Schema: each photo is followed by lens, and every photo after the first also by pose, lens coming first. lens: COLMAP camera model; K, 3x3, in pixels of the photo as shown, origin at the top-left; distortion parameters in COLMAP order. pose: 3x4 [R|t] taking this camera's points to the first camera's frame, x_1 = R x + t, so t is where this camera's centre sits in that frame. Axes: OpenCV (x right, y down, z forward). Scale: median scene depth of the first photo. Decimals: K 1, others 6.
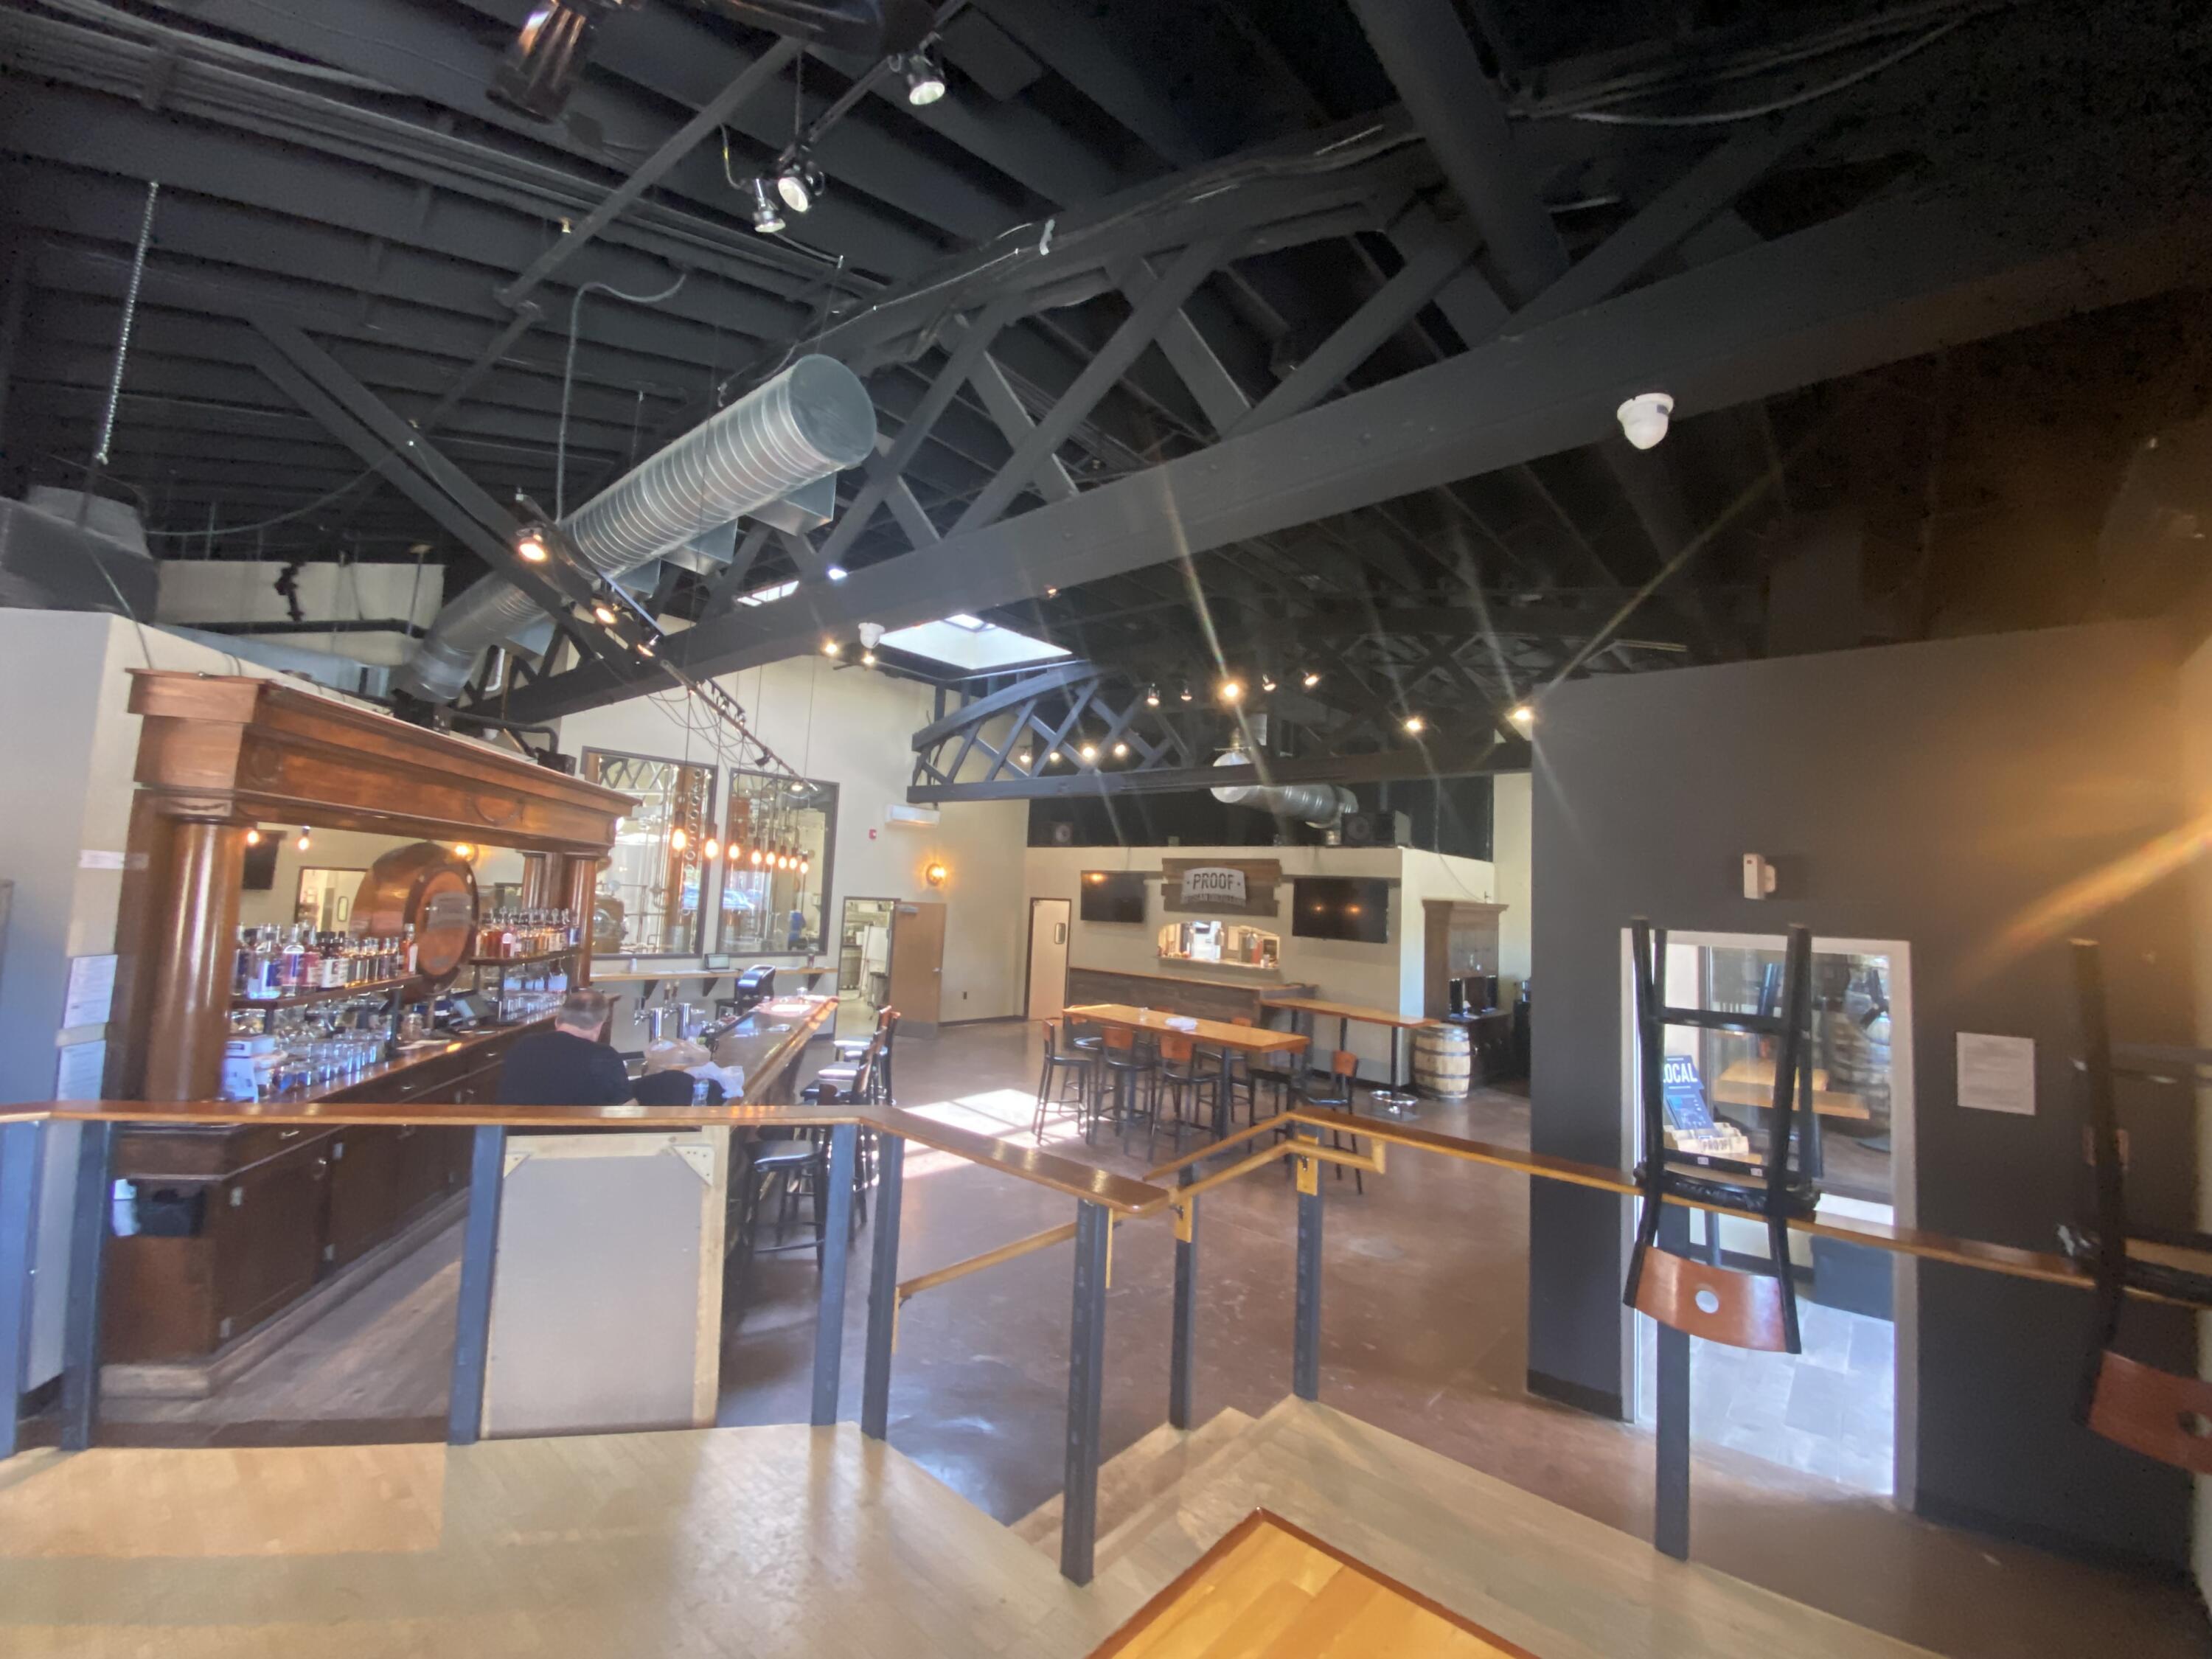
lens RADIAL K [[894.3, 0, 1106.0], [0, 894.3, 829.5], [0, 0, 1]] dist [0.000083, 0.000002]
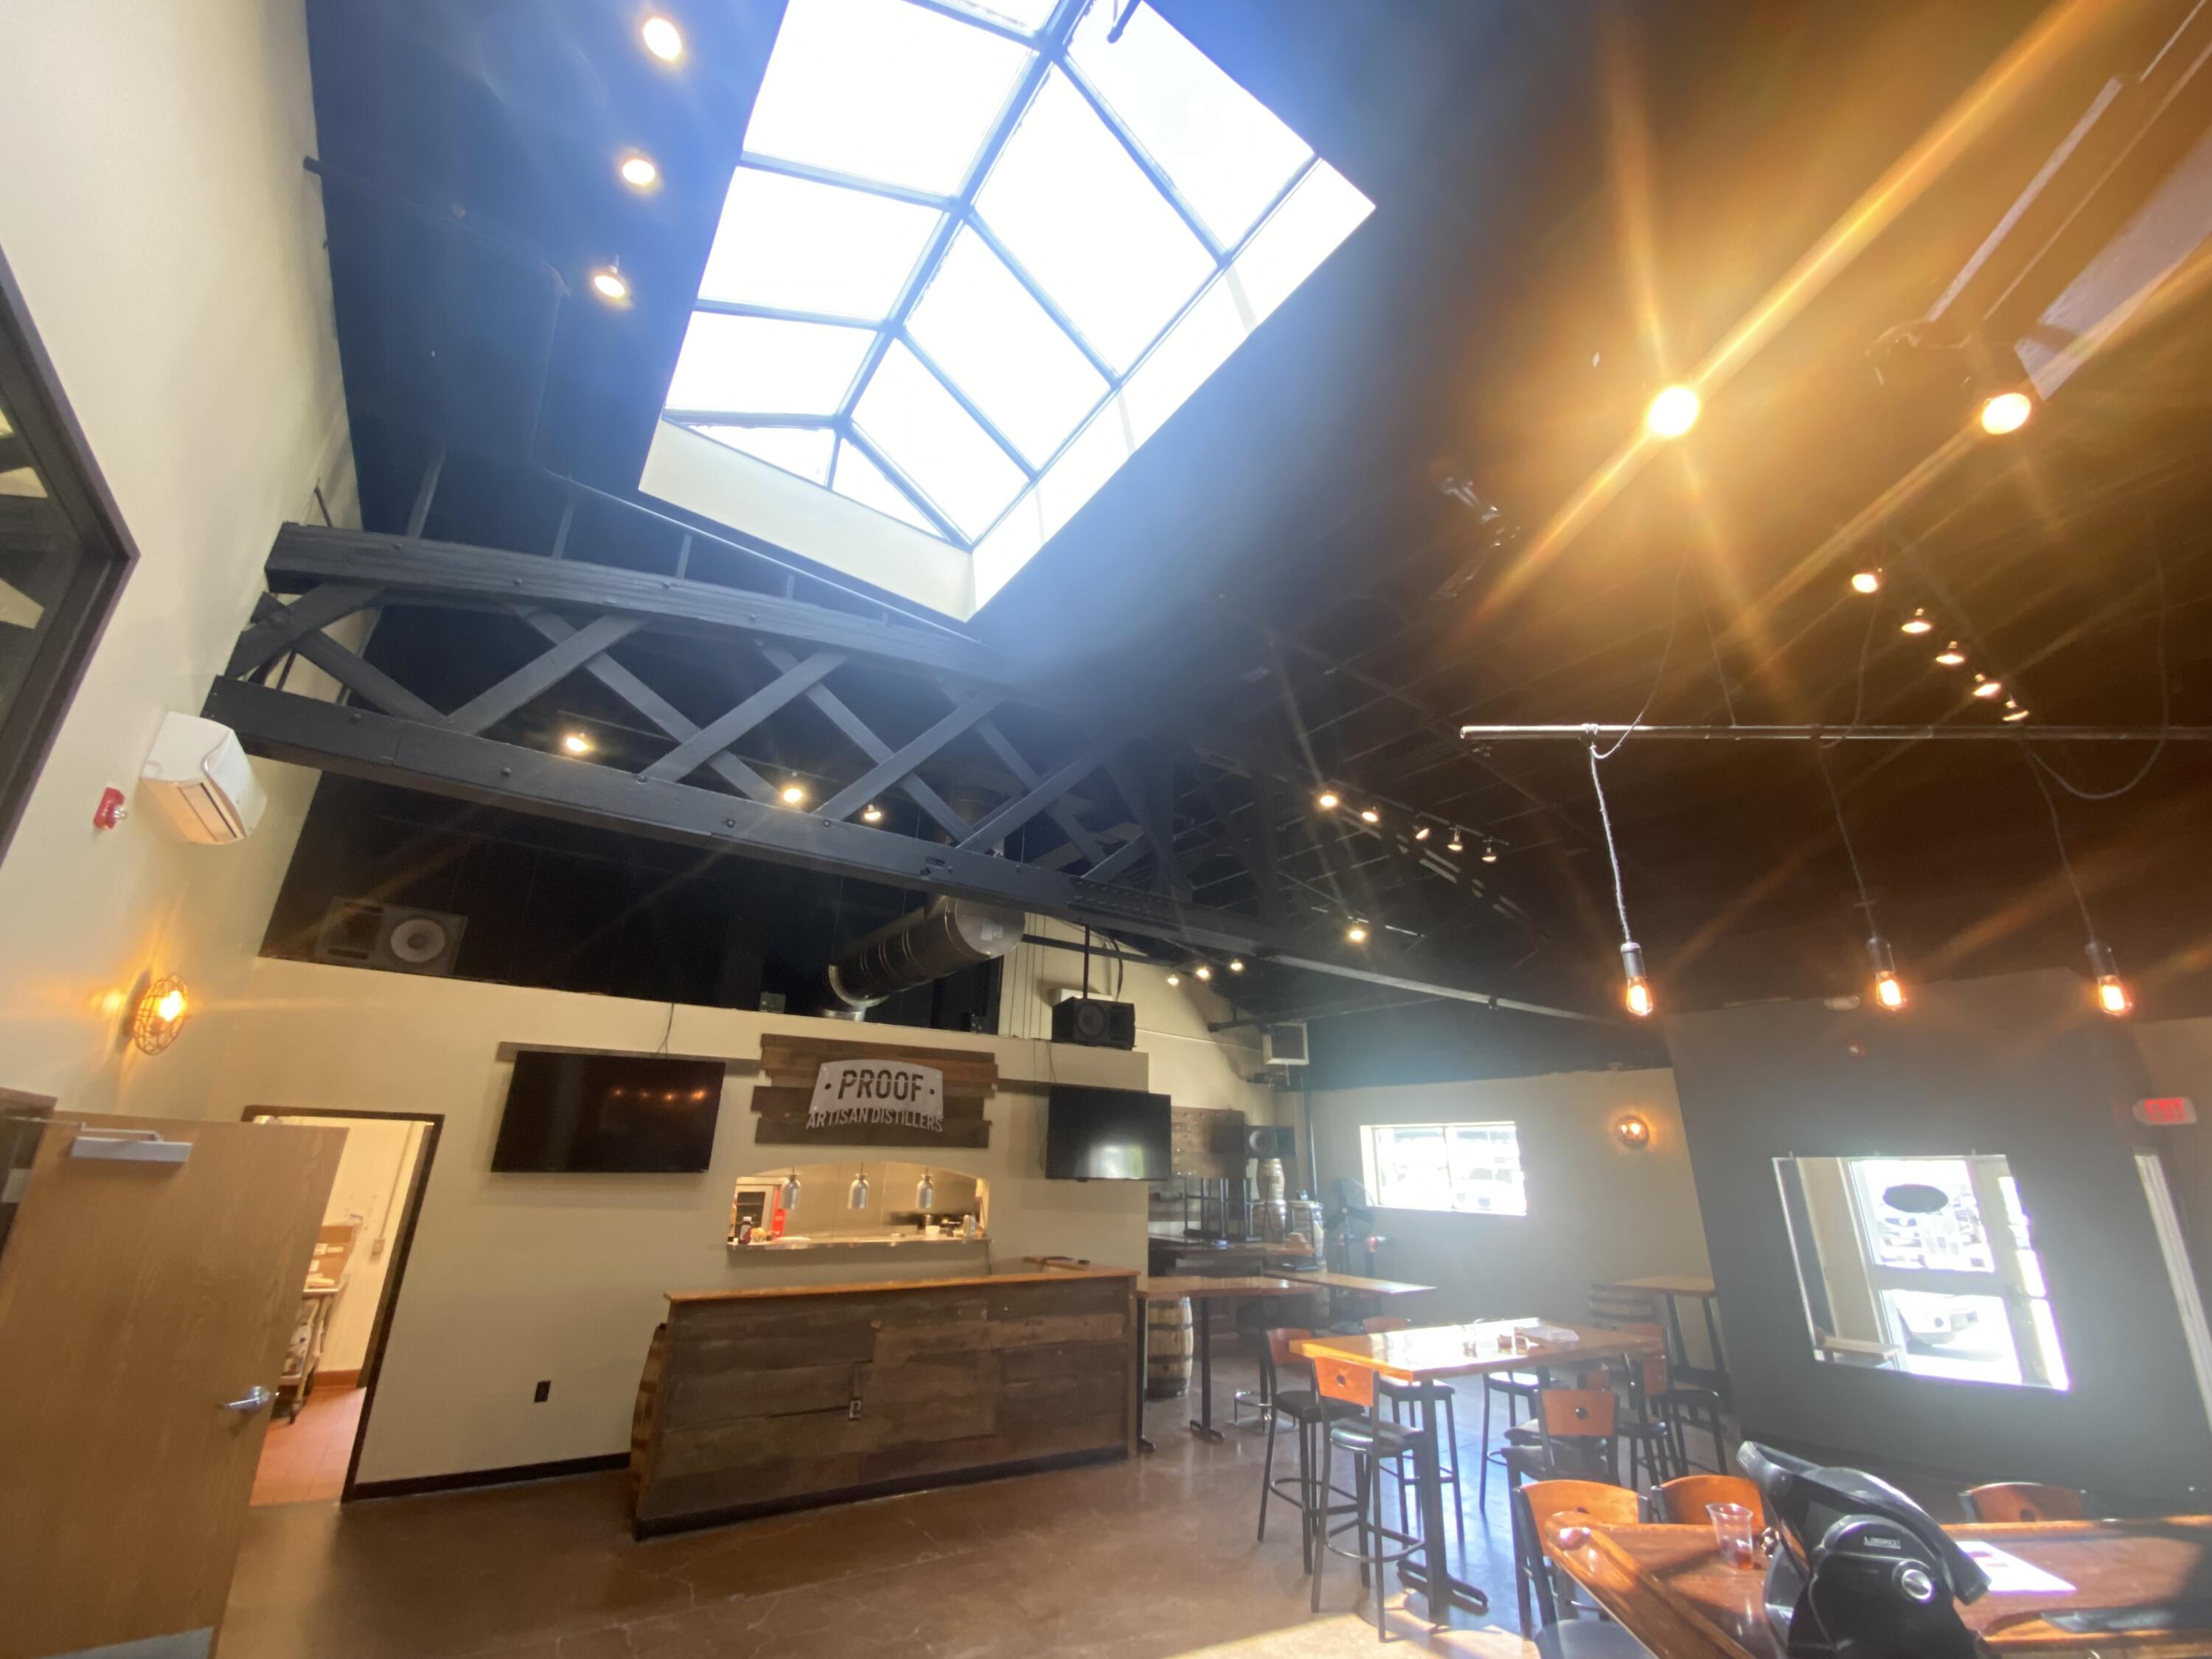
lens RADIAL K [[894.3, 0, 1106.0], [0, 894.3, 829.5], [0, 0, 1]] dist [0.000083, 0.000002]
pose [[0.235393, 0.292744, 0.926764, -0.404748], [-0.084427, 0.956113, -0.280571, 0.047882], [-0.968226, -0.012199, 0.249778, 0.695978]]
